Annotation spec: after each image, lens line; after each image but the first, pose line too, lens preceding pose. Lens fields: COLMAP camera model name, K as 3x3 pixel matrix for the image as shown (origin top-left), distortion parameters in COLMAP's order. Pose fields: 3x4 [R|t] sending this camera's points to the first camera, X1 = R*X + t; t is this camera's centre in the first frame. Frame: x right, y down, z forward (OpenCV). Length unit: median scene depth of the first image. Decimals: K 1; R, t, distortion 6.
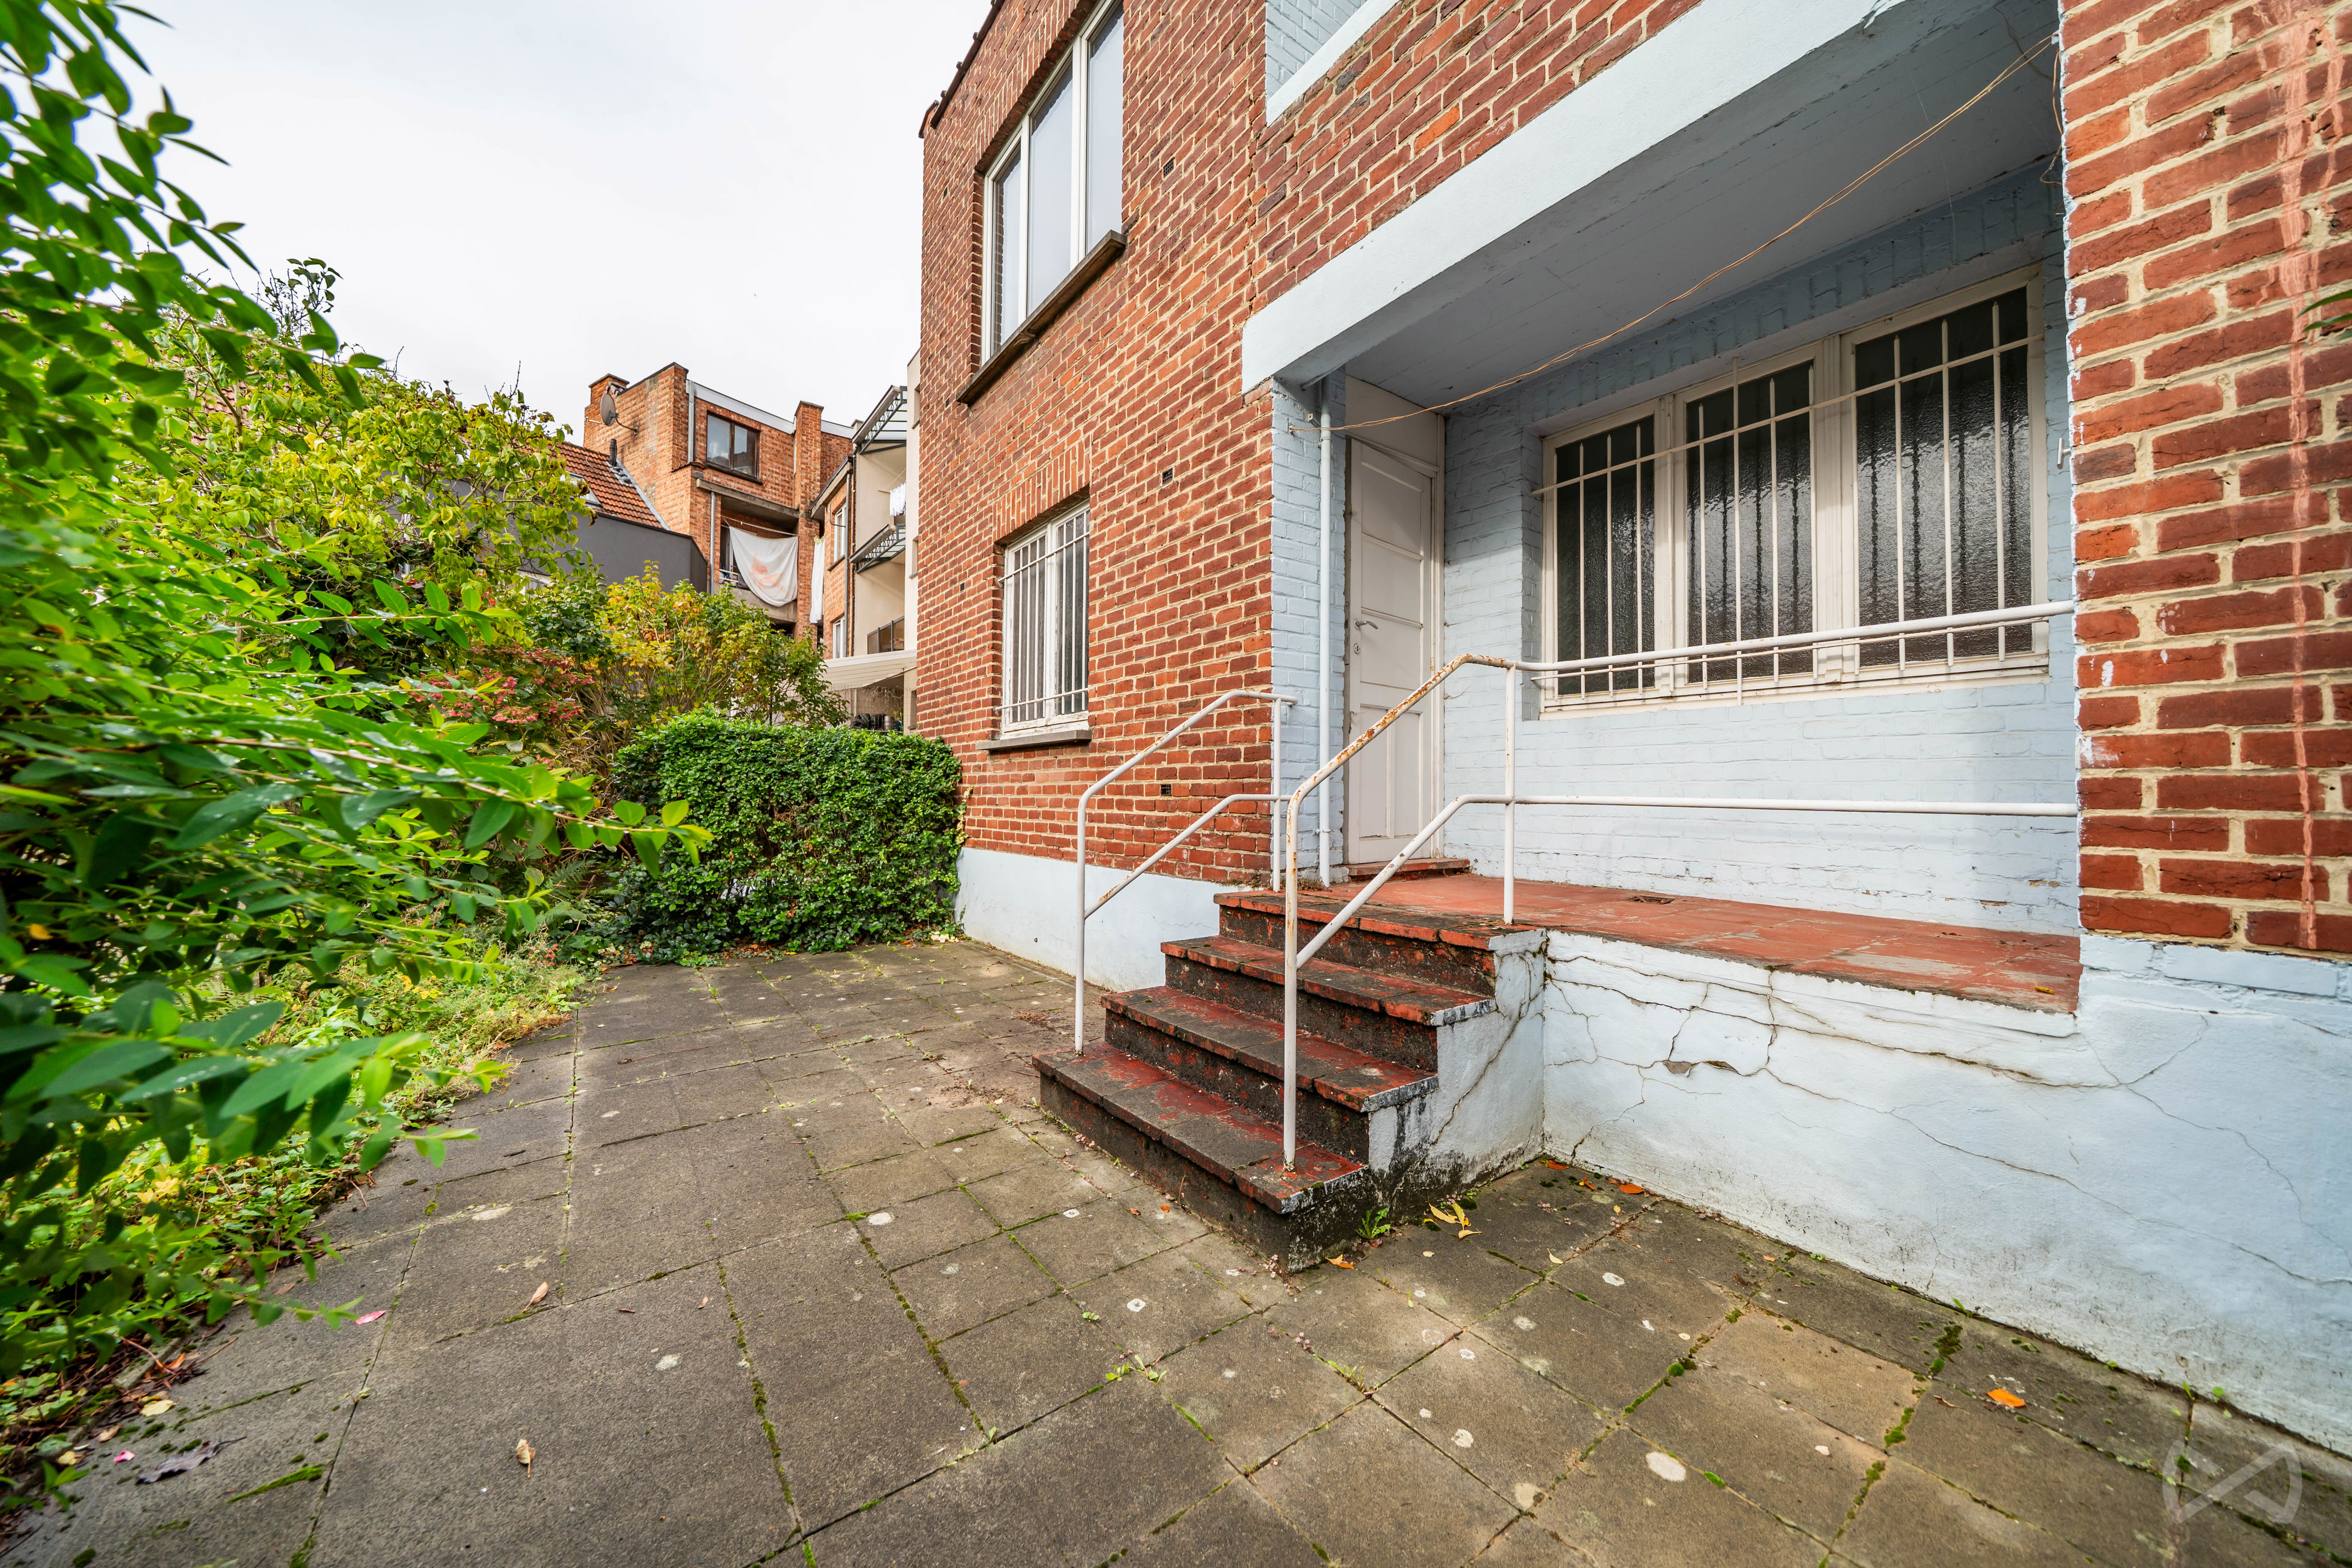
lens RADIAL K [[801.5, 0, 1161.1], [0, 801.5, 781.5], [0, 0, 1]] dist [0.000013, -0.001861]
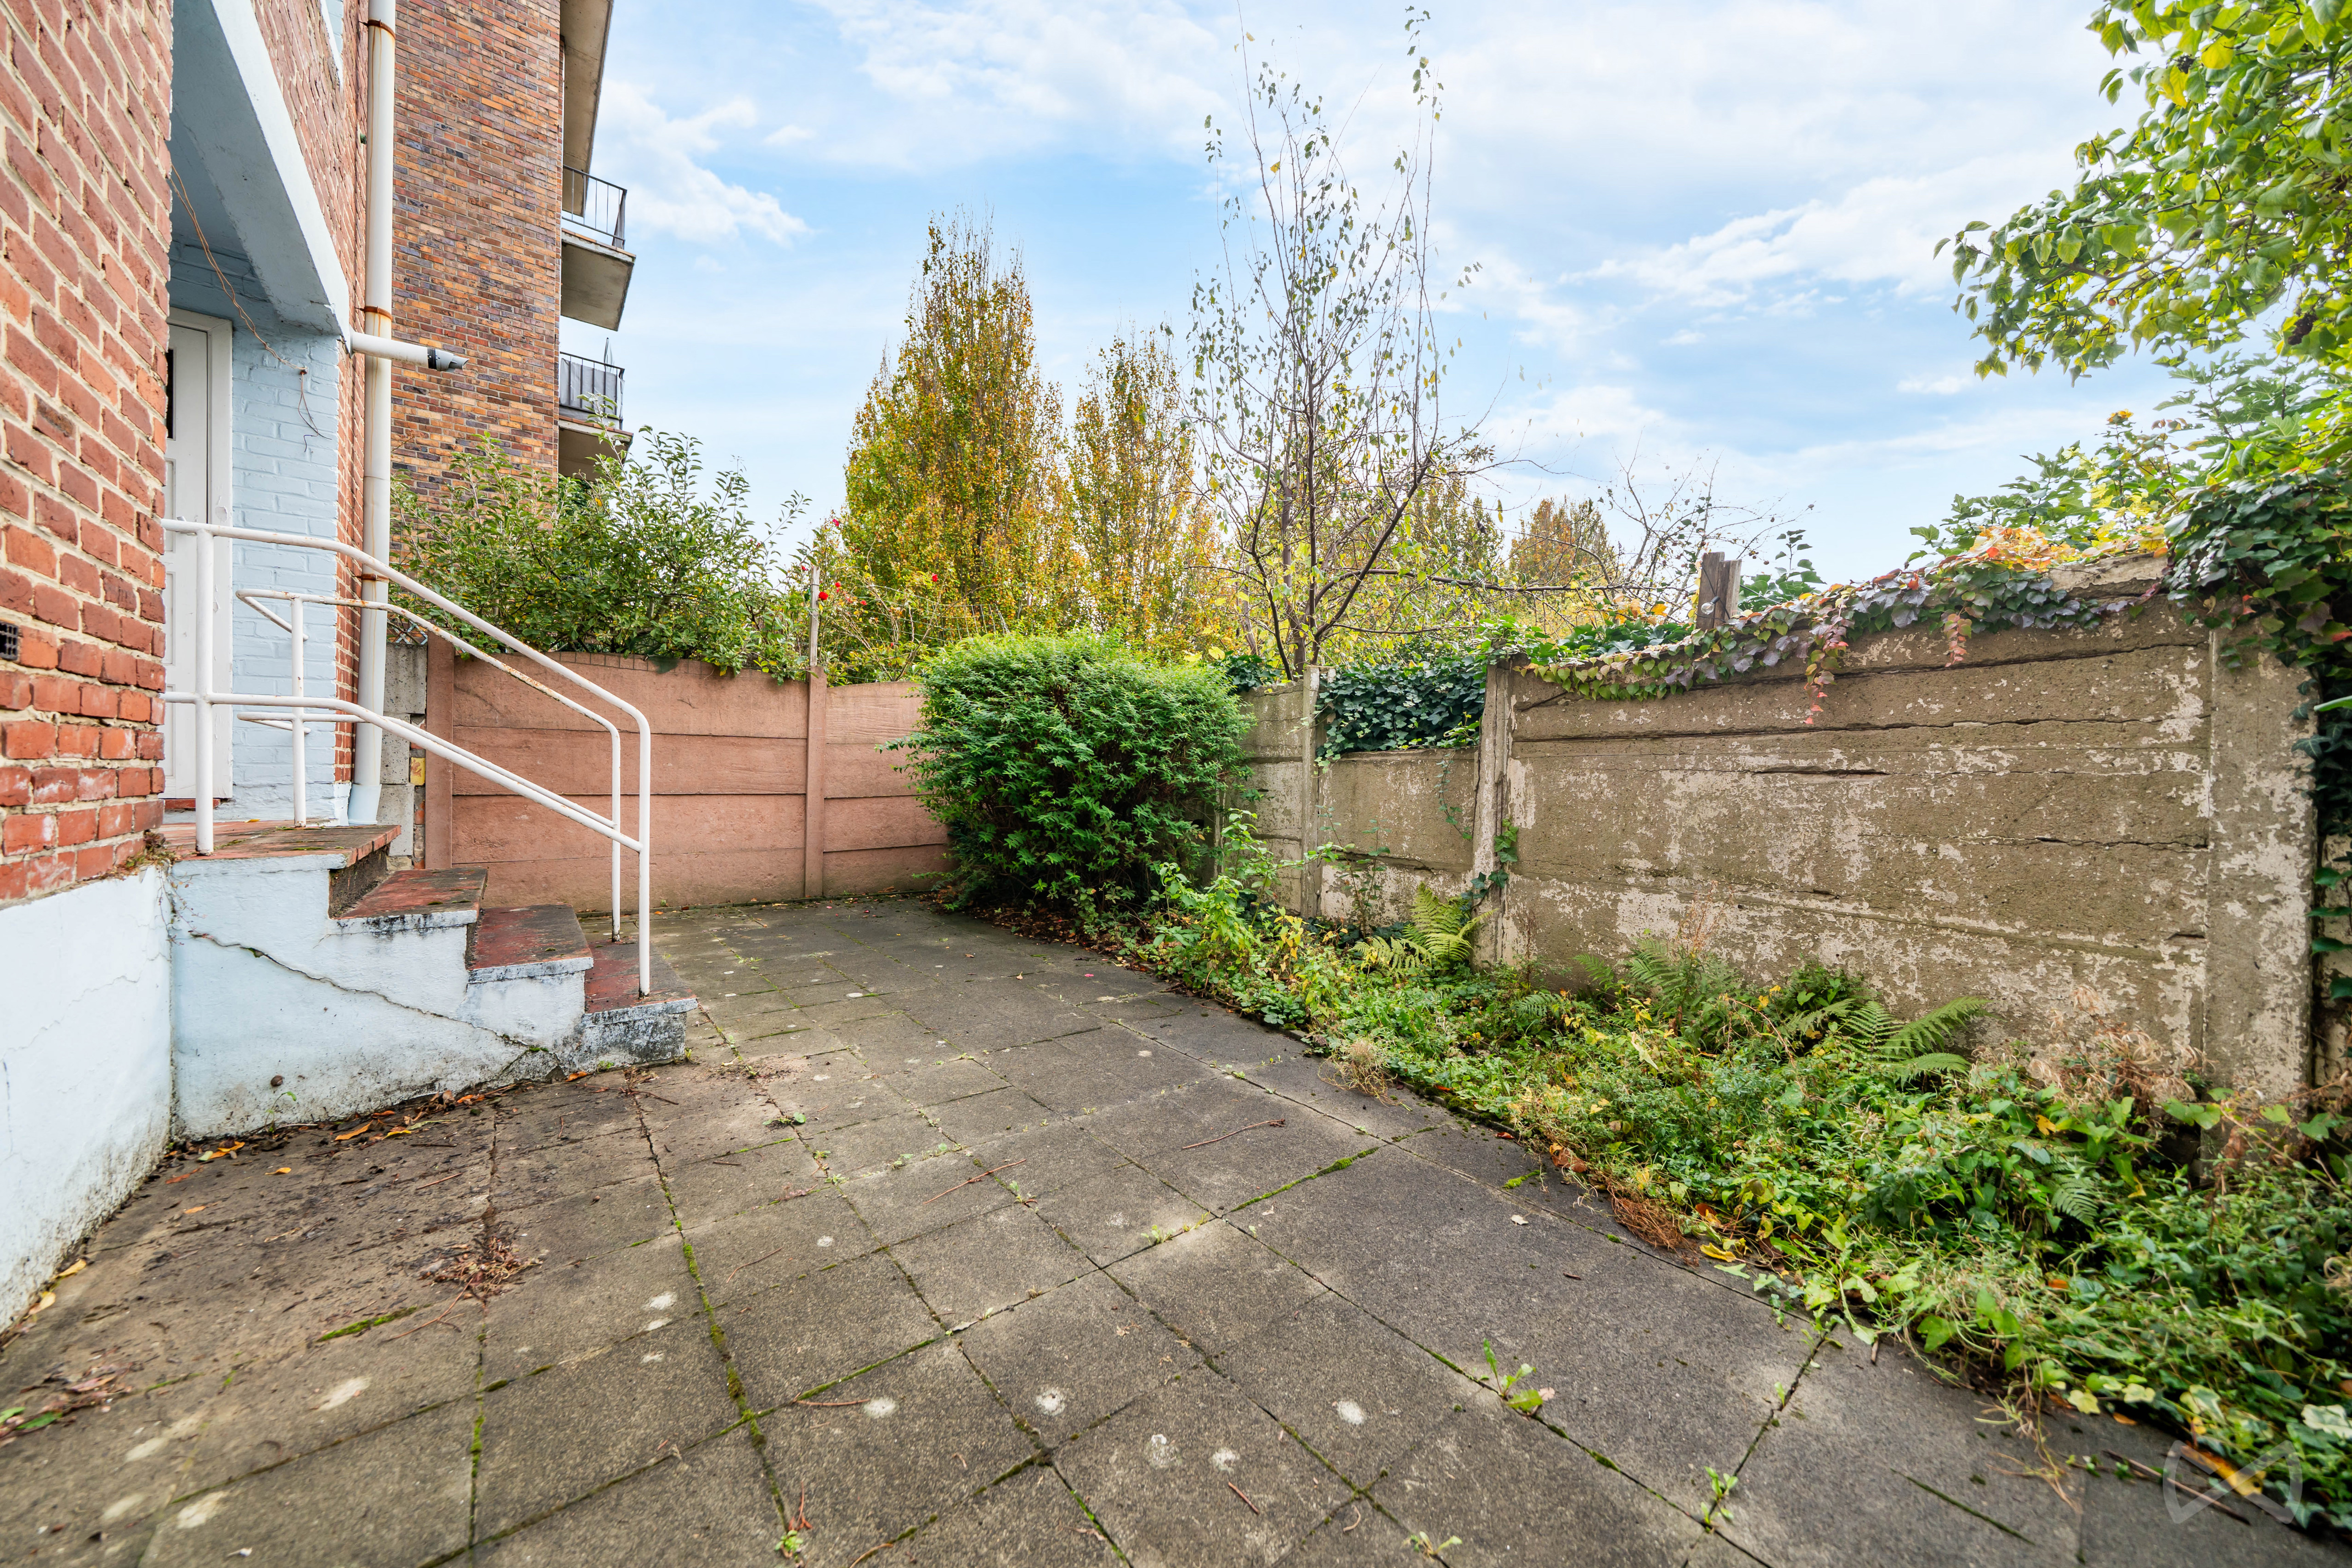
lens RADIAL K [[801.5, 0, 1161.1], [0, 801.5, 781.5], [0, 0, 1]] dist [0.000013, -0.001861]
pose [[-0.998164, -0.016295, -0.058331, -0.636316], [-0.015810, 0.999837, -0.008766, 0.091063], [0.058464, -0.007828, -0.998259, 1.950180]]
